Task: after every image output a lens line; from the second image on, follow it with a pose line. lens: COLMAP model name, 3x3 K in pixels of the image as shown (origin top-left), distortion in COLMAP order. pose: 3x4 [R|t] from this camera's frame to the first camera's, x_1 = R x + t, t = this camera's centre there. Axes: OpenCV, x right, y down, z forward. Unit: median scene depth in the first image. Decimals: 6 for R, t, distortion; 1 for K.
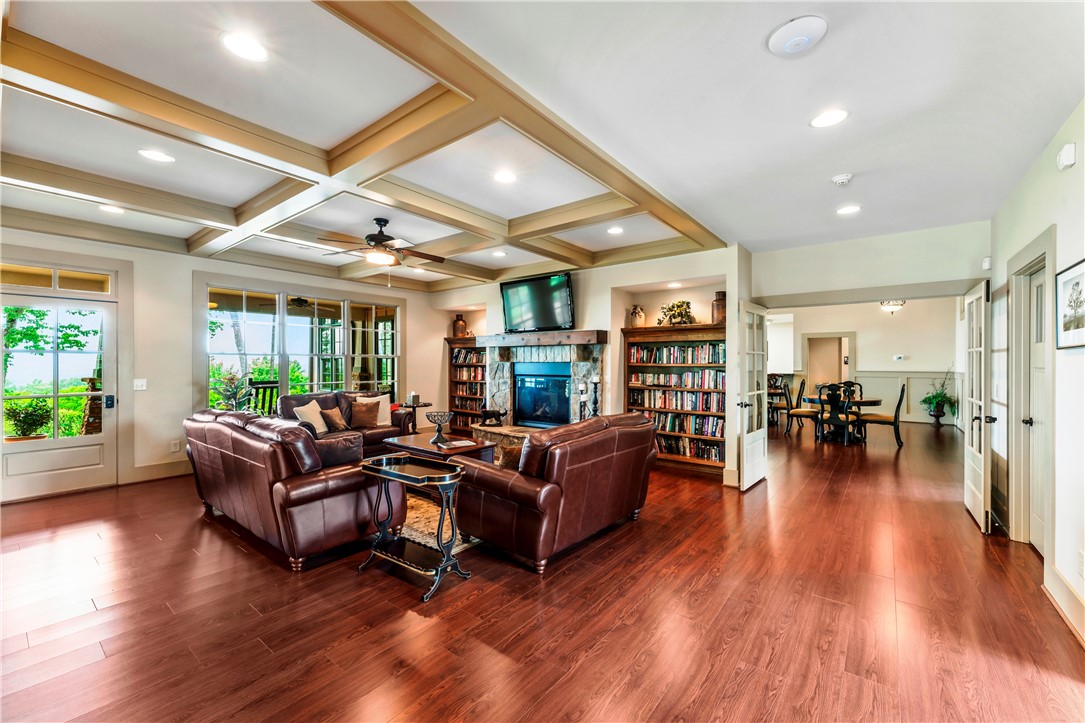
lens RADIAL K [[443.9, 0, 539.5], [0, 443.9, 364.1], [0, 0, 1]] dist [-0.002271, -0.000193]
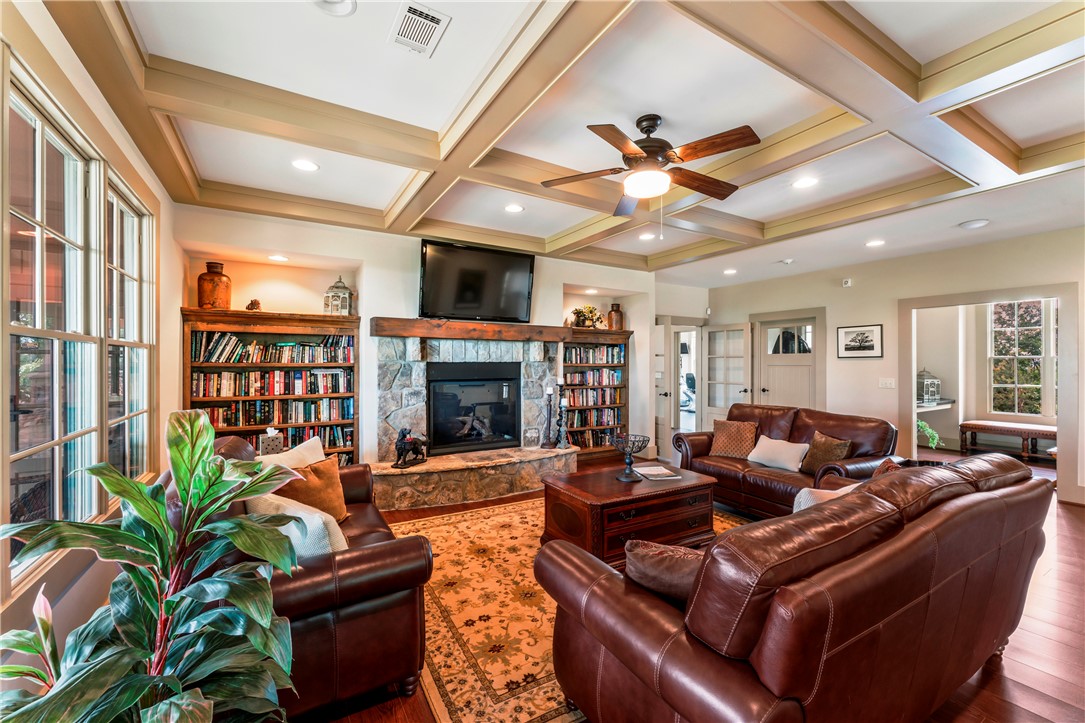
lens RADIAL K [[443.9, 0, 542.3], [0, 443.9, 363.6], [0, 0, 1]] dist [-0.002271, -0.000193]
pose [[0.358502, -0.003449, 0.933523, -0.736252], [0.002205, 0.999994, 0.002848, -0.003852], [-0.933527, 0.001037, 0.358507, 0.706061]]
